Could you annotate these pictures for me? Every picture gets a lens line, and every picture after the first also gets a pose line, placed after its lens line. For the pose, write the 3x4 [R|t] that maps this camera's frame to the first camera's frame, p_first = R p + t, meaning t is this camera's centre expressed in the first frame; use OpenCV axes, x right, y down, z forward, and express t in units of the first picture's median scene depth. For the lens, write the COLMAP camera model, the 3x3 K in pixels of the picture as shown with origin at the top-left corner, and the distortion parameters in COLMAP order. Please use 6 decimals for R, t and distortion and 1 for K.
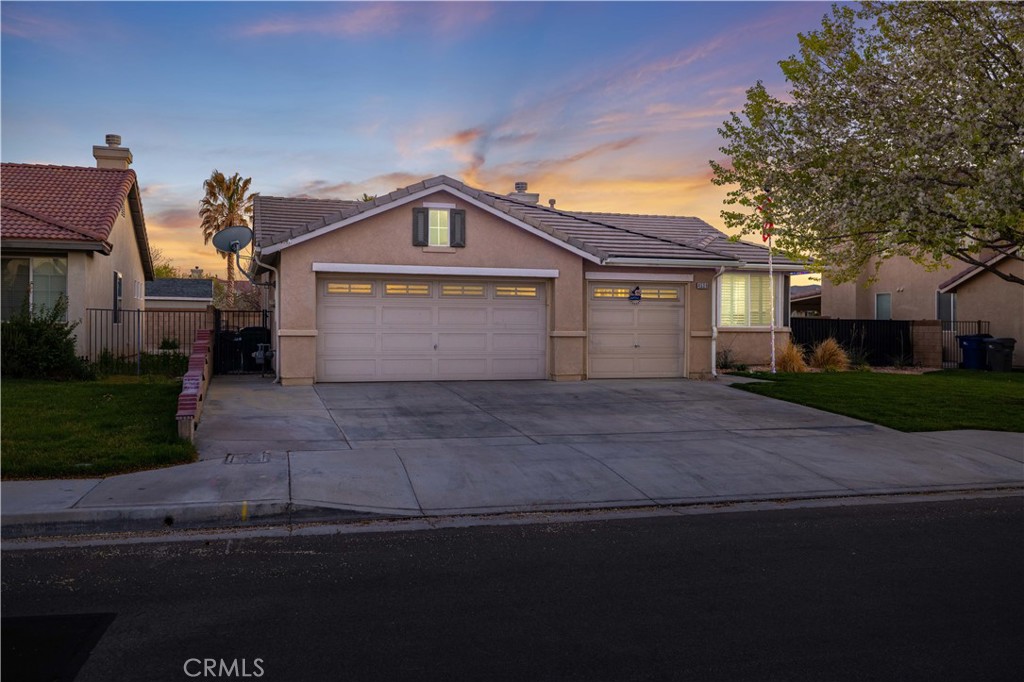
lens RADIAL K [[790.0, 0, 505.2], [0, 790.0, 332.1], [0, 0, 1]] dist [0.002849, 0.000240]
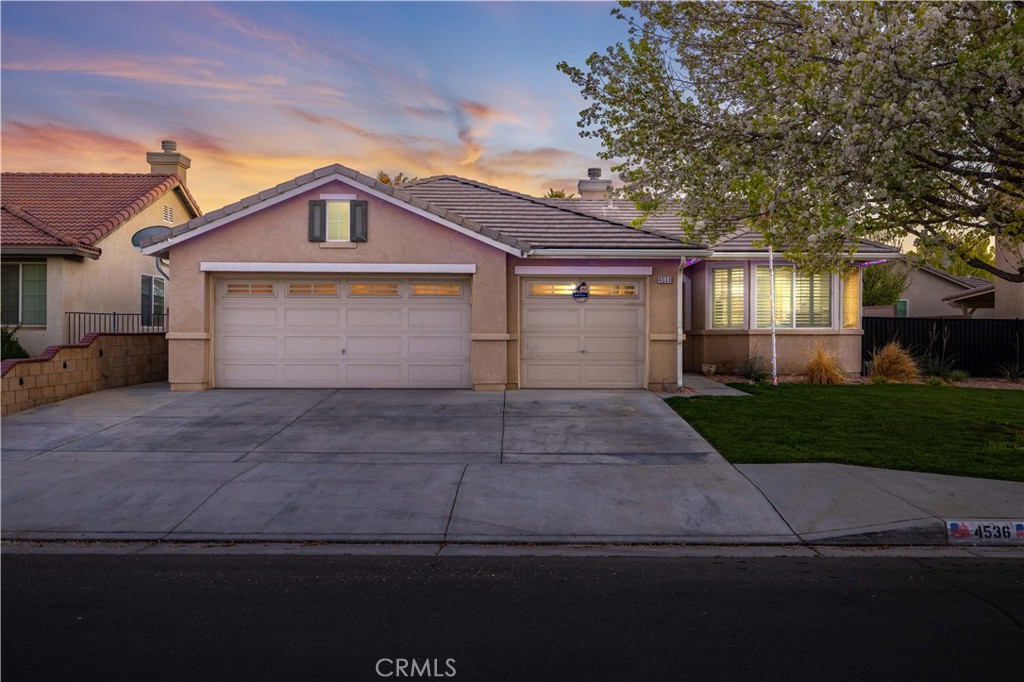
lens RADIAL K [[840.4, 0, 523.1], [0, 840.4, 351.4], [0, 0, 1]] dist [0.004921, 0.008086]
pose [[0.969213, 0.004703, -0.246179, 0.347360], [0.000152, 0.999806, 0.019696, -0.000163], [0.246224, -0.019127, 0.969024, 0.099166]]
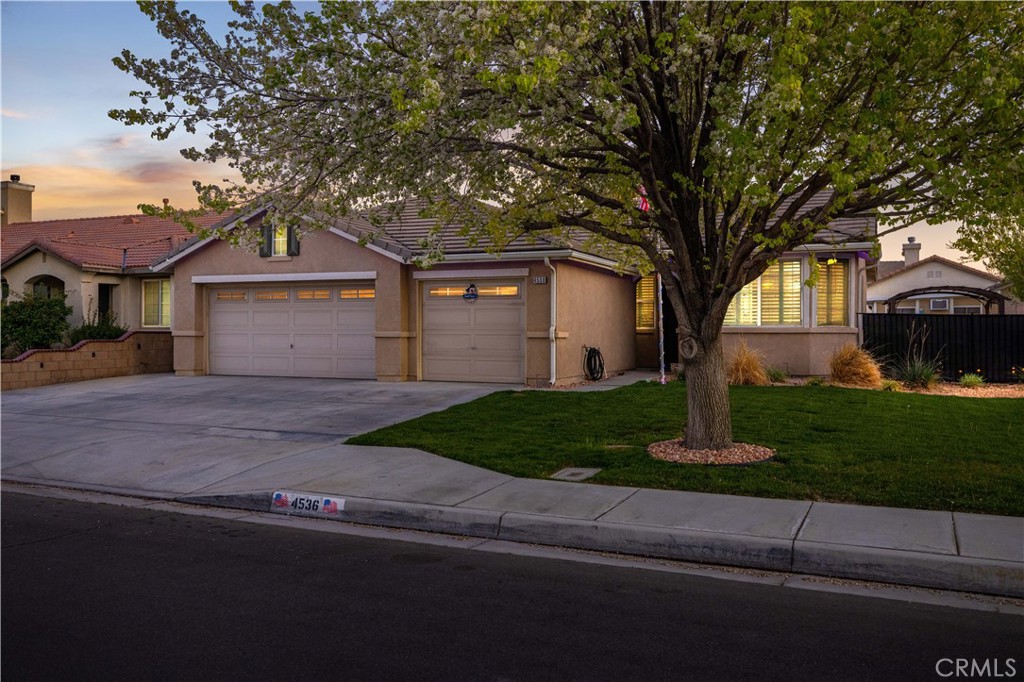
lens RADIAL K [[836.1, 0, 508.0], [0, 836.1, 337.6], [0, 0, 1]] dist [0.012042, 0.000113]
pose [[0.771981, 0.002620, -0.635640, 0.874296], [-0.000695, 0.999994, 0.003278, 0.002628], [0.635645, -0.002089, 0.771979, 0.275674]]
